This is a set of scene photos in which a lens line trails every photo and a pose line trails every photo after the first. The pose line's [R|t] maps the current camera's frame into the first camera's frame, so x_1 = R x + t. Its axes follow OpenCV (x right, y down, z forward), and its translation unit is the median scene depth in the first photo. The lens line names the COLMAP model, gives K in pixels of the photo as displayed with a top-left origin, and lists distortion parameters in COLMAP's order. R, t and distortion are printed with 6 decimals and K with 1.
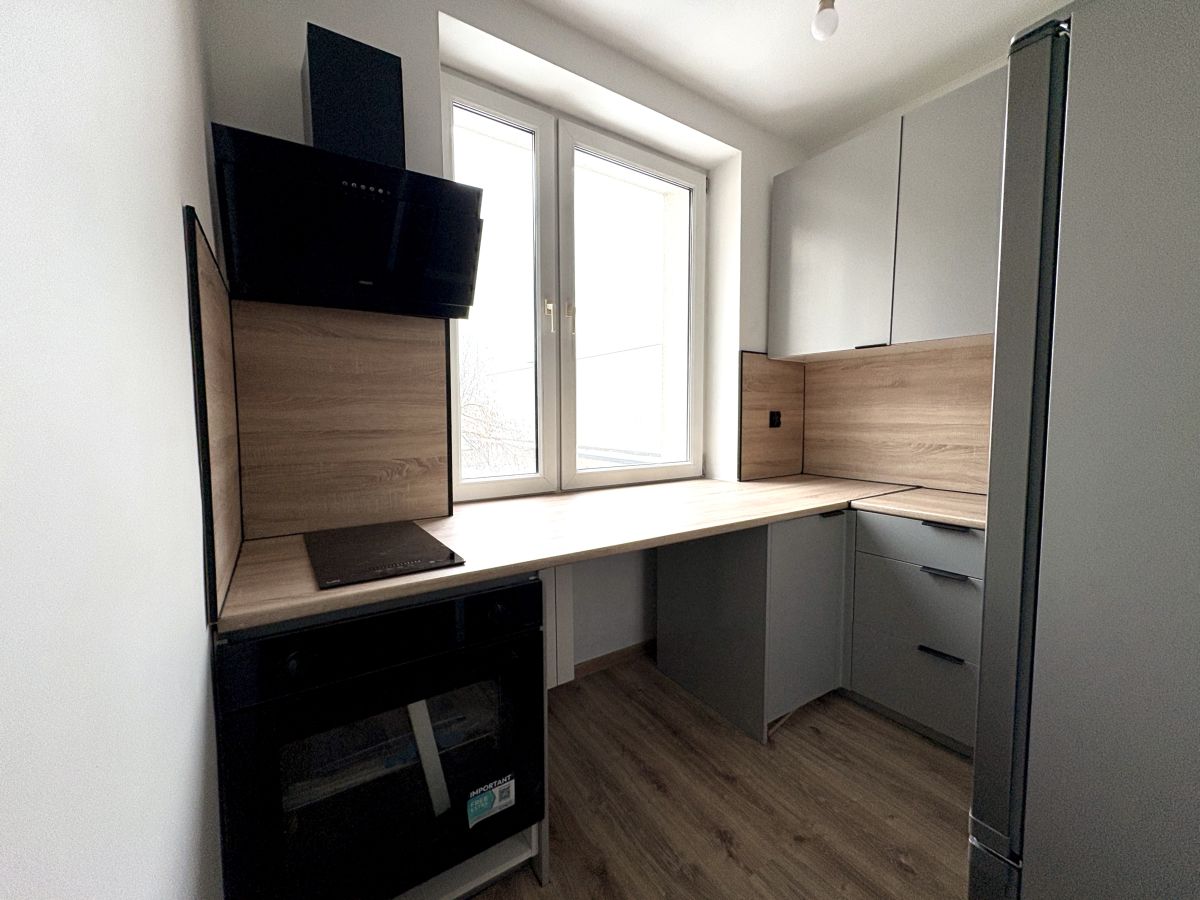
lens RADIAL K [[480.9, 0, 598.9], [0, 480.9, 449.0], [0, 0, 1]] dist [0.000402, 0.000042]
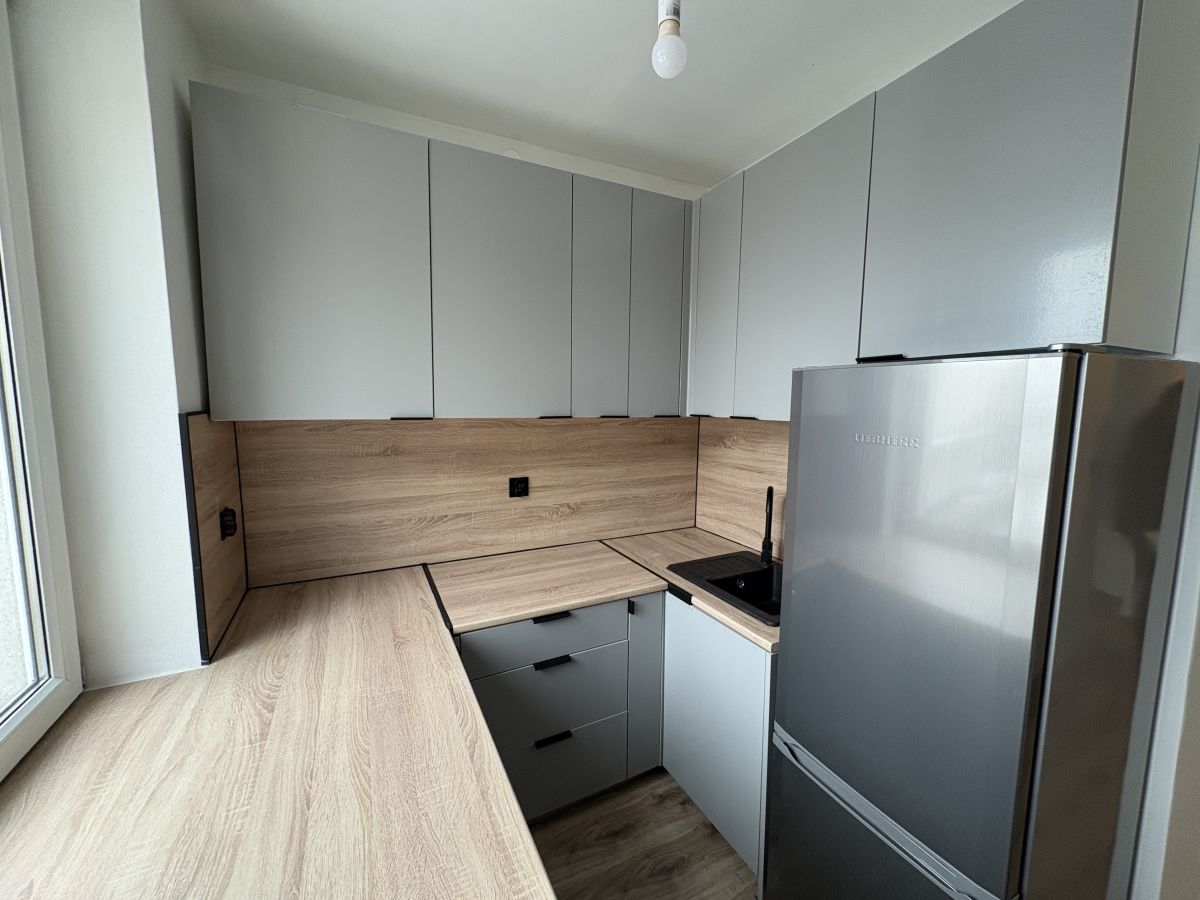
lens RADIAL K [[480.9, 0, 598.6], [0, 480.9, 449.4], [0, 0, 1]] dist [0.000402, 0.000042]
pose [[0.118147, -0.105426, 0.987384, -0.160914], [0.062977, 0.993142, 0.098505, -0.203638], [-0.990997, 0.050544, 0.123976, 0.554800]]
